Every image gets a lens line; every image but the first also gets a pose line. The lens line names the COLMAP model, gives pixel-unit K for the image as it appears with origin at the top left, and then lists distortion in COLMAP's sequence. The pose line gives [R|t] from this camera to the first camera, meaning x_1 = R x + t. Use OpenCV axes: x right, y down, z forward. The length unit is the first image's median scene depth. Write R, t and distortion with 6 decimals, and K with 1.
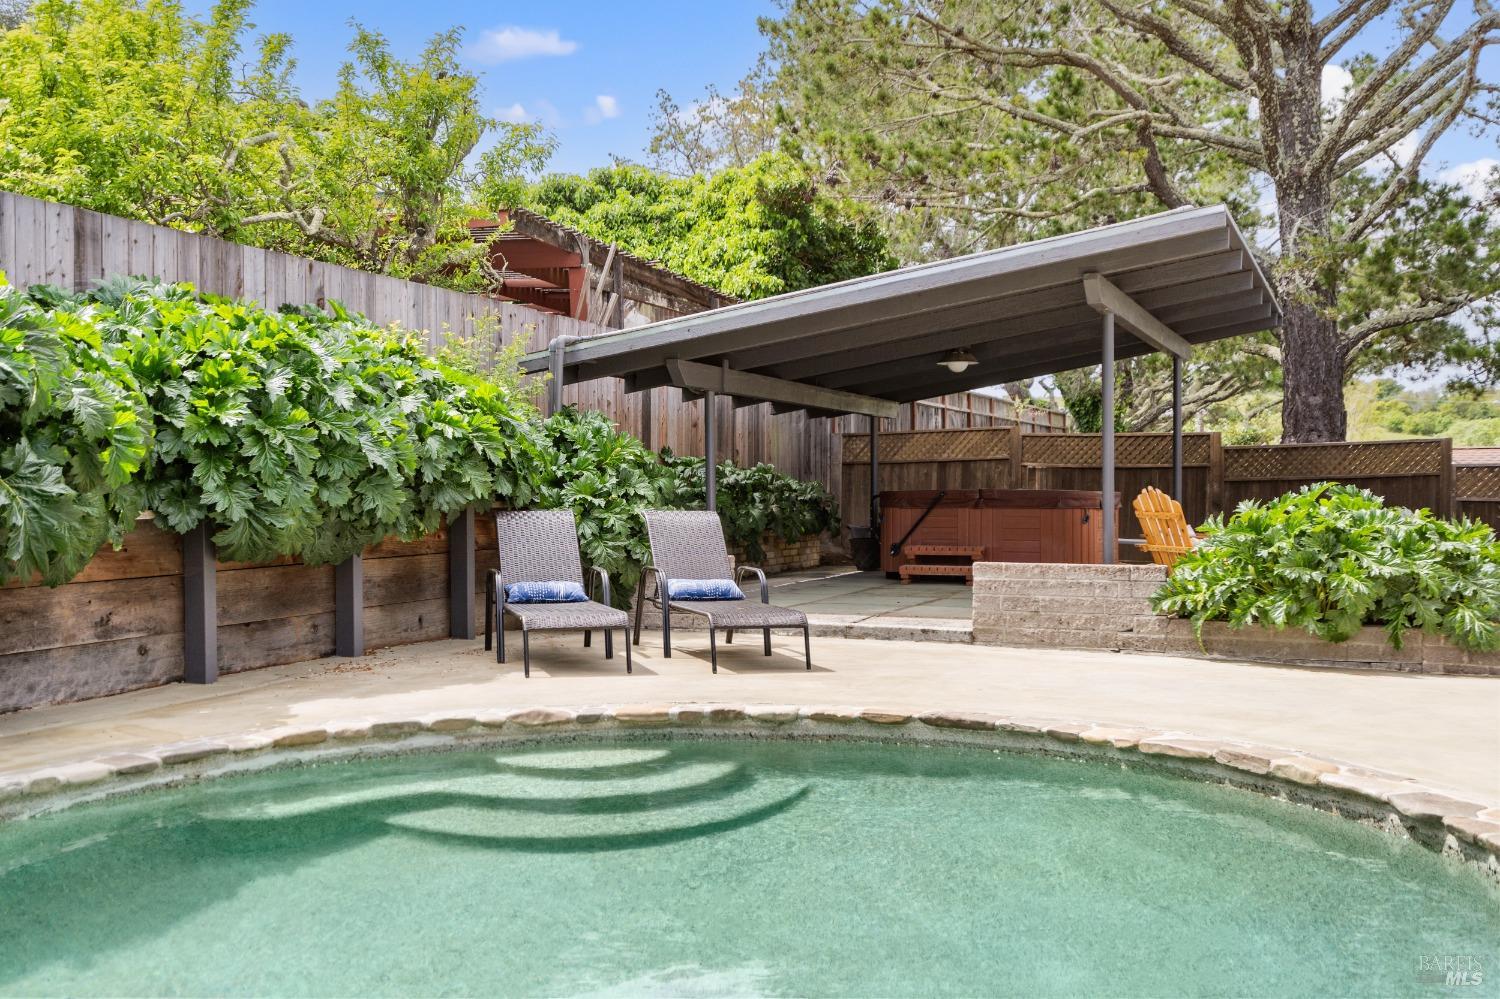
lens RADIAL K [[1454.2, 0, 751.5], [0, 1454.2, 495.9], [0, 0, 1]] dist [0.017132, 0.000000]
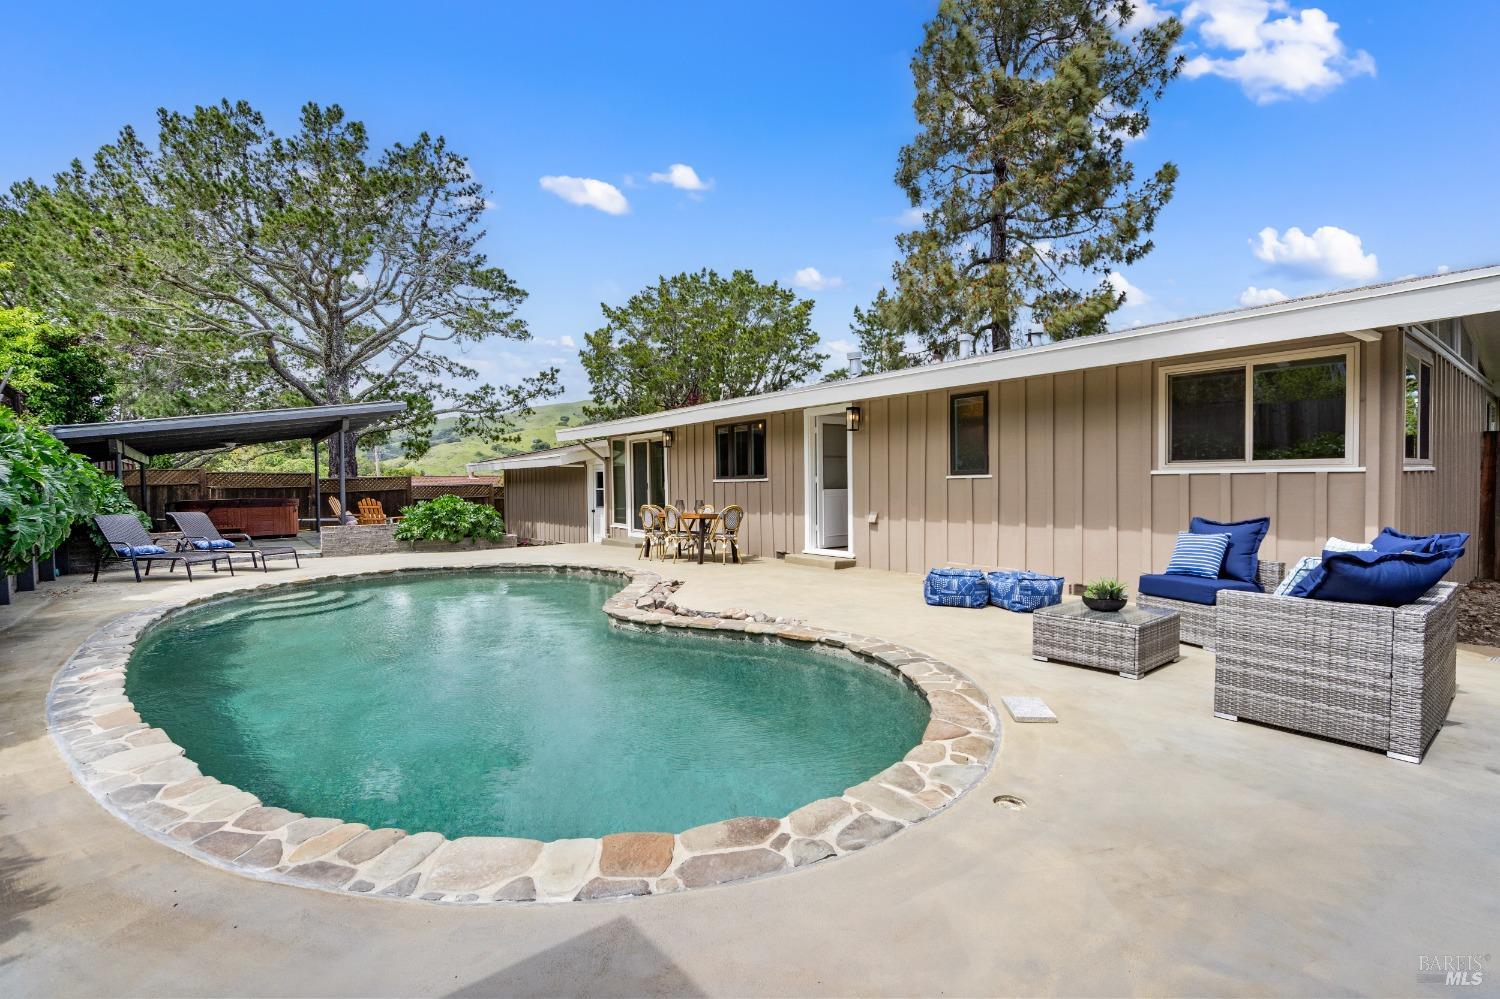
lens RADIAL K [[680.9, 0, 737.2], [0, 680.9, 496.6], [0, 0, 1]] dist [-0.008922, 0.002496]
pose [[0.497729, -0.021872, 0.867057, -0.521752], [0.020824, 0.999695, 0.013264, -0.009446], [-0.867083, 0.011453, 0.498032, -0.262307]]
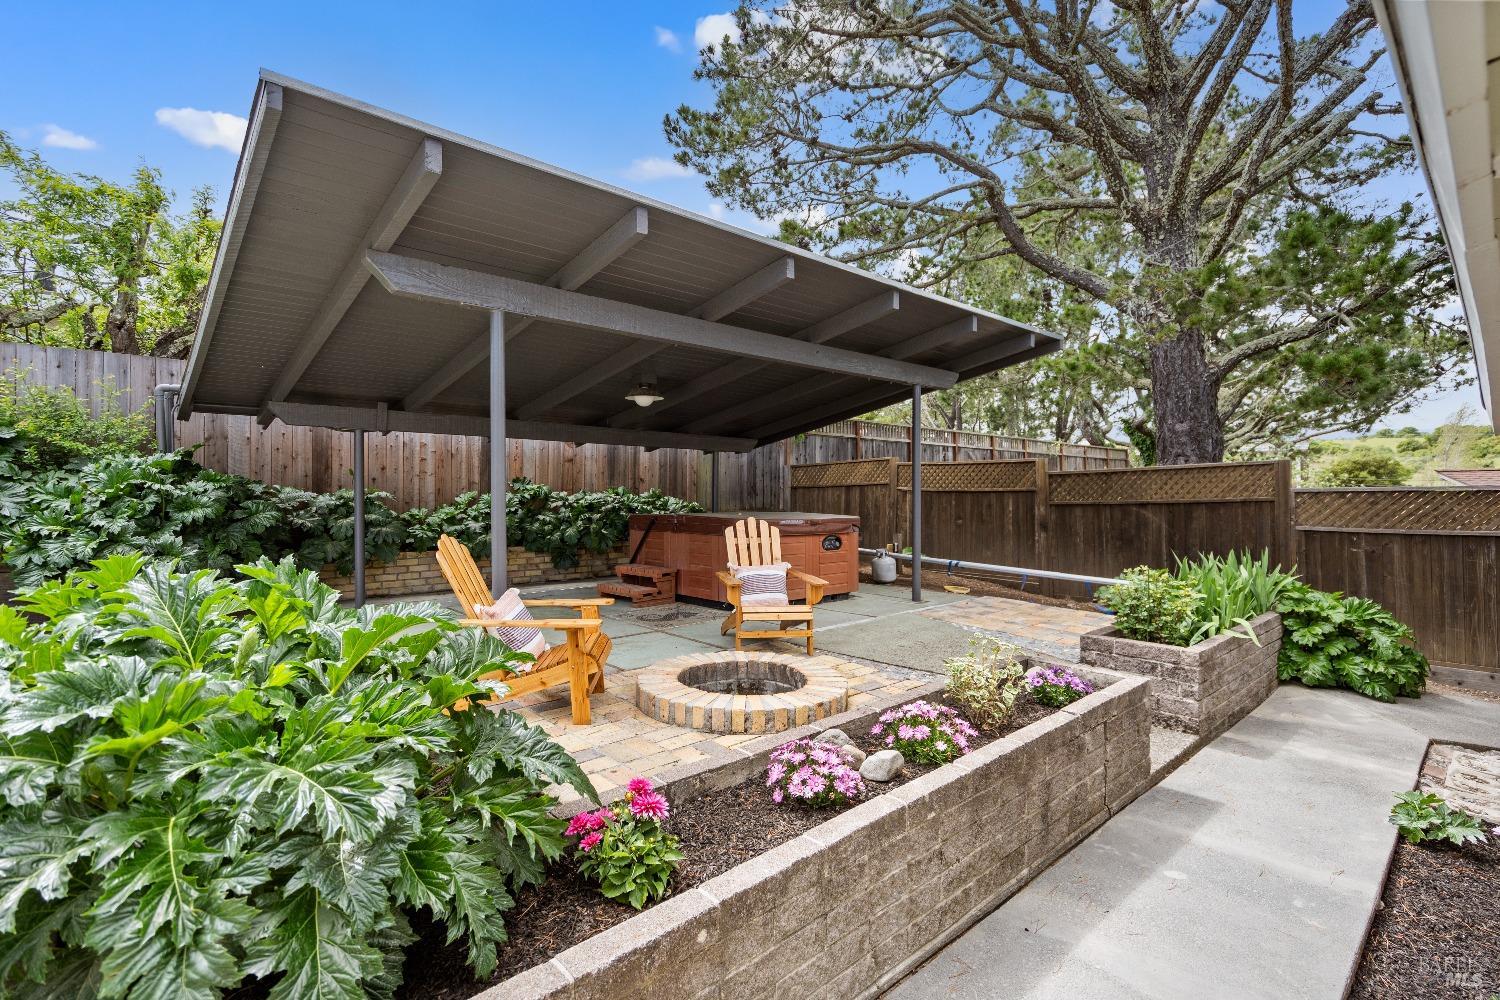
lens RADIAL K [[680.9, 0, 739.4], [0, 680.9, 489.5], [0, 0, 1]] dist [-0.008922, 0.002496]
pose [[0.903562, 0.000492, -0.428457, 0.587800], [-0.006029, 0.999915, -0.011567, -0.024246], [0.428415, 0.013035, 0.903488, 0.799657]]
